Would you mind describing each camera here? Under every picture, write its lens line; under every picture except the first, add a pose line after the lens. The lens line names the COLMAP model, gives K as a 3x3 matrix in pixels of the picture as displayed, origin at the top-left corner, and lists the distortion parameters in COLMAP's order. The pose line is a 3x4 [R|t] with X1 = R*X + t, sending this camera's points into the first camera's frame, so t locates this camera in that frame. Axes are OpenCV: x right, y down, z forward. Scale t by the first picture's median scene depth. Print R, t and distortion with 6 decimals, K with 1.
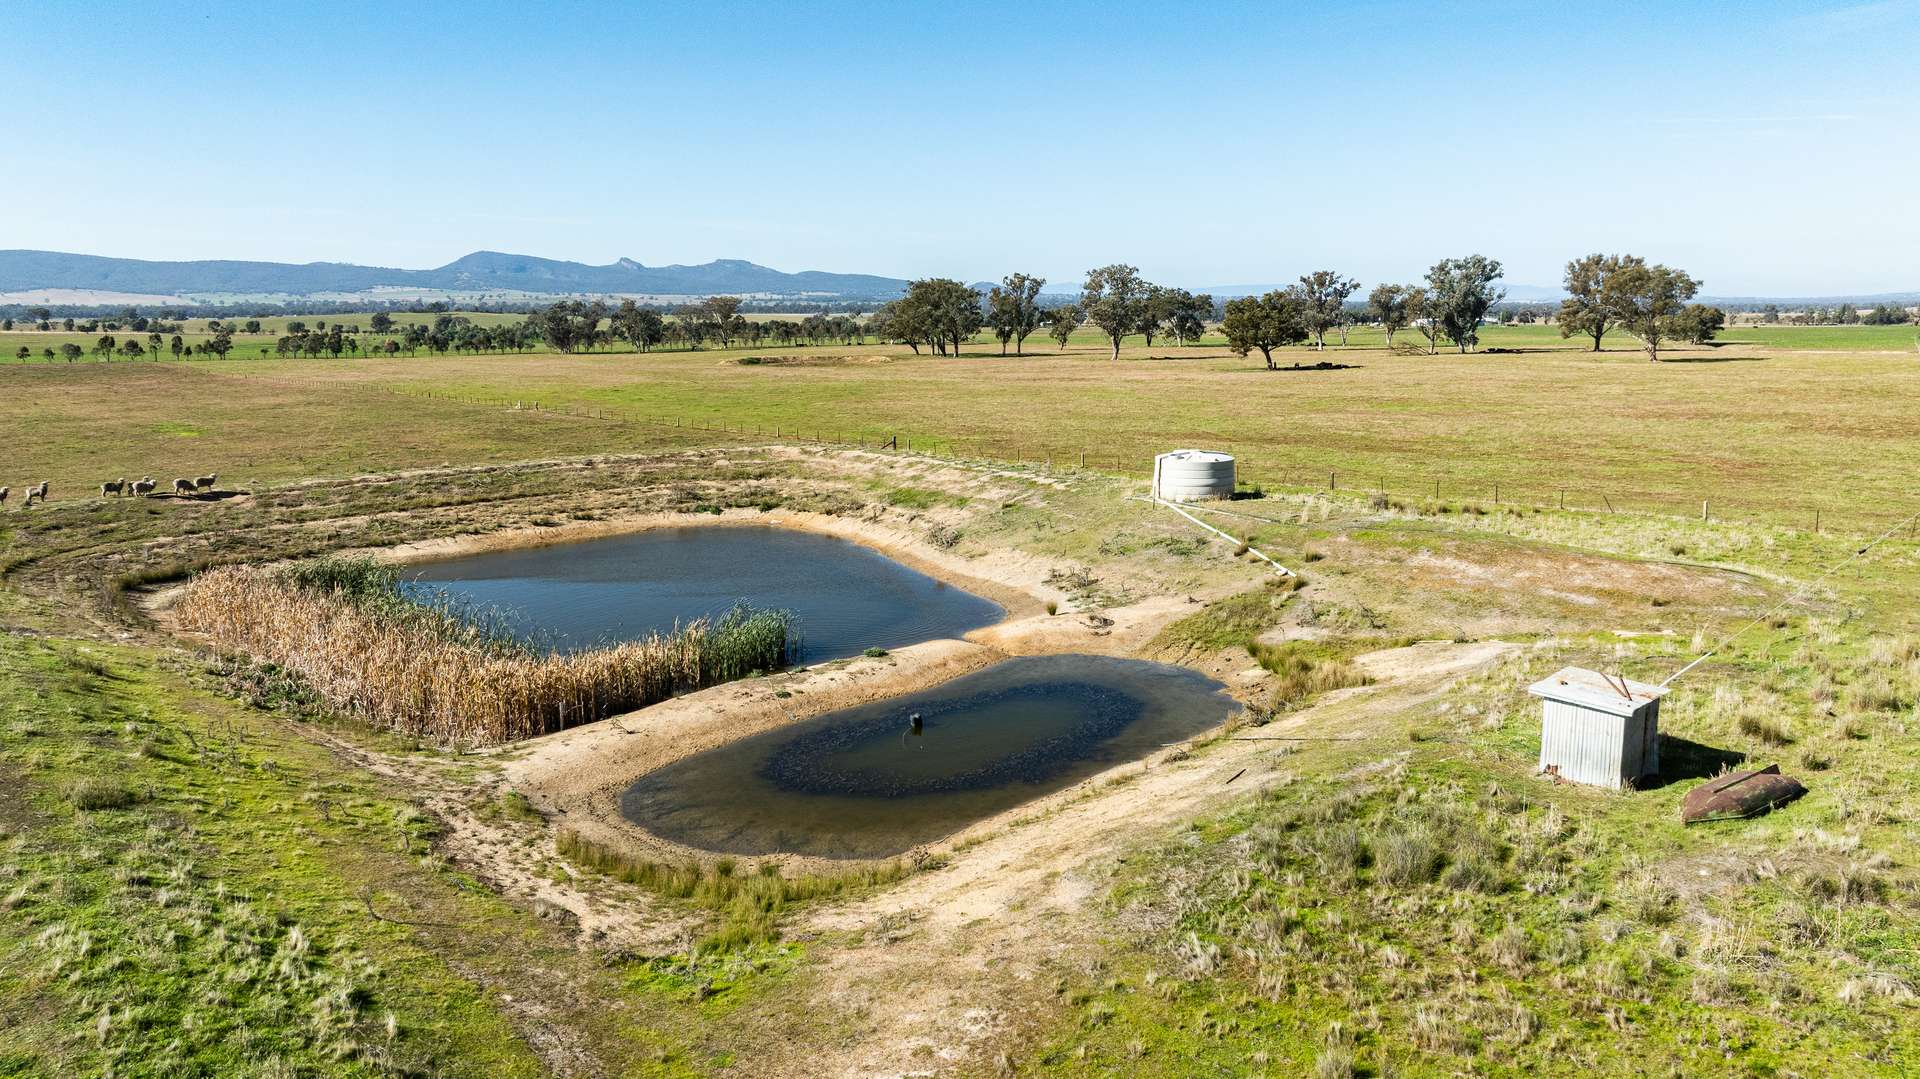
lens RADIAL K [[1344.2, 0, 956.9], [0, 1344.2, 531.2], [0, 0, 1]] dist [-0.029020, 0.023503]
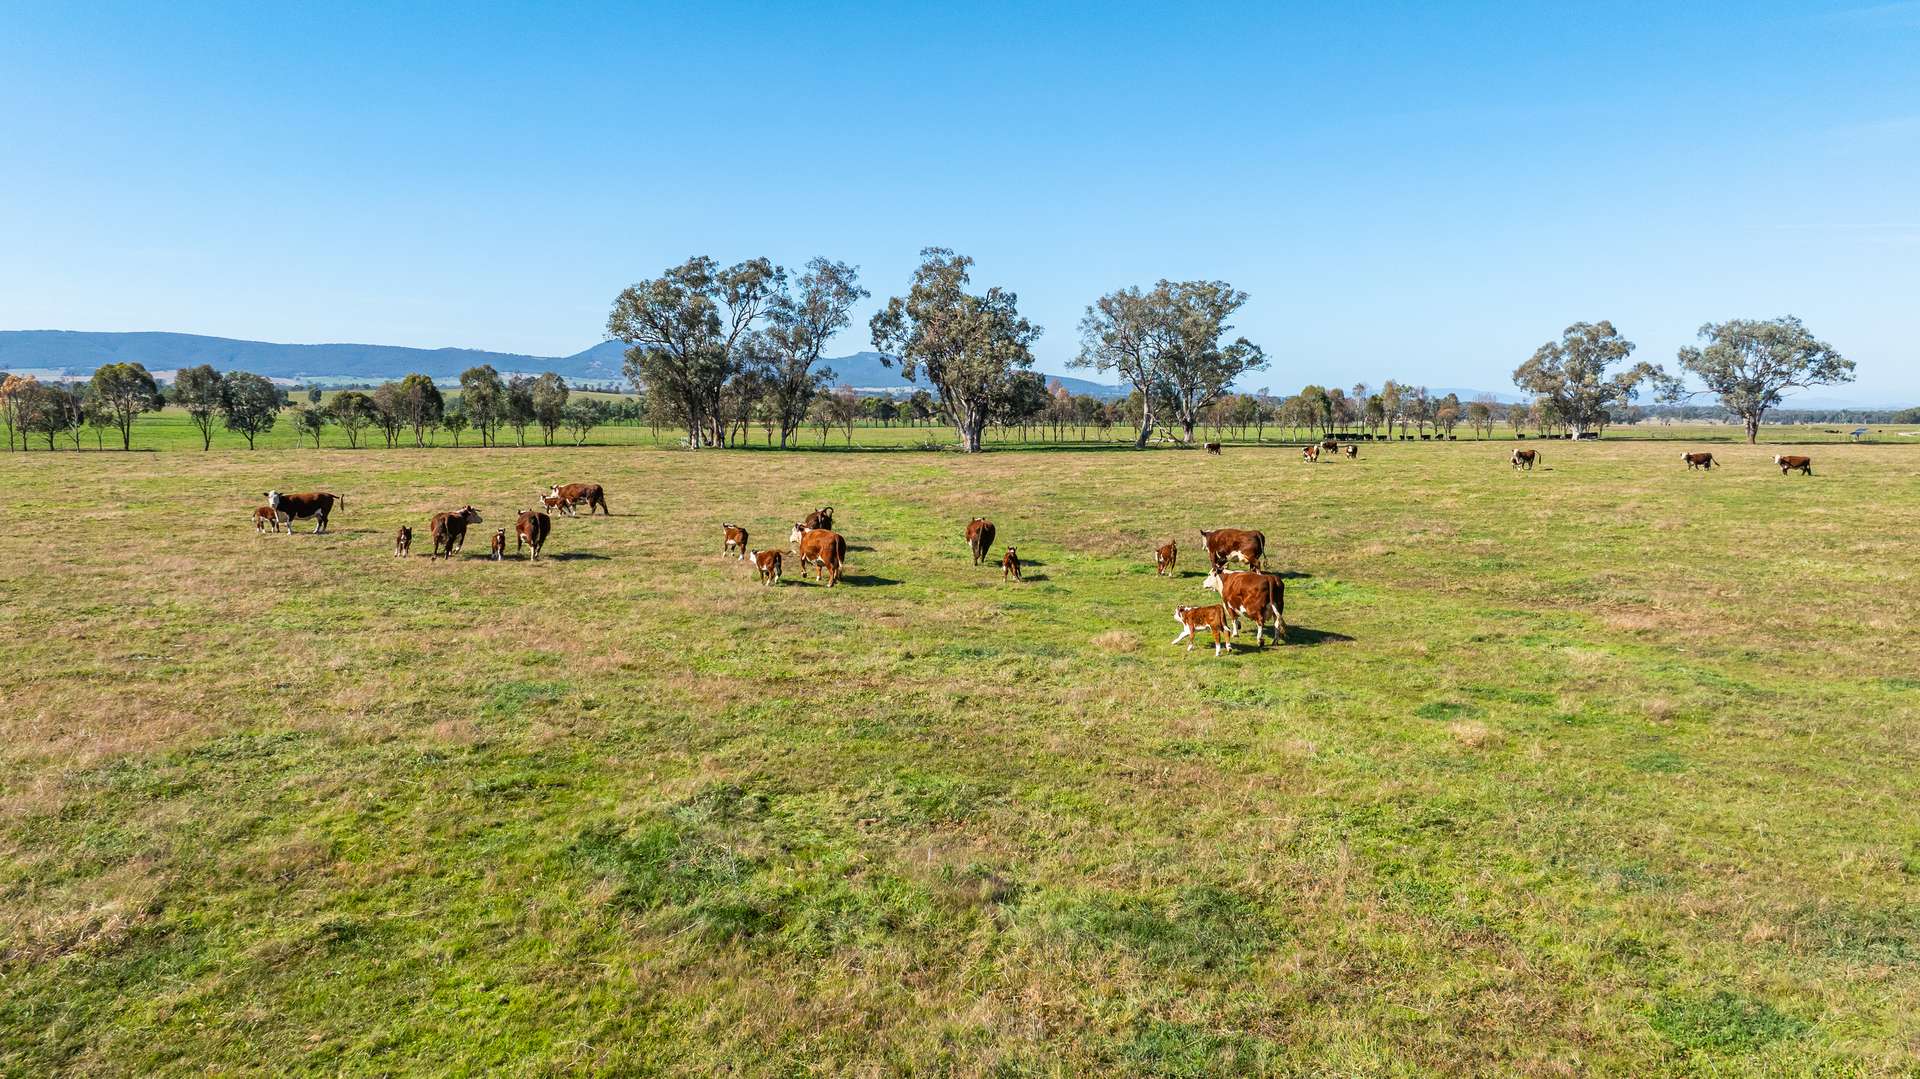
lens RADIAL K [[1344.2, 0, 964.6], [0, 1344.2, 537.6], [0, 0, 1]] dist [-0.029020, 0.023503]
pose [[0.995597, 0.023174, -0.090824, -0.231411], [-0.029450, 0.997225, -0.068376, -0.105171], [0.088988, 0.070750, 0.993517, 0.795152]]
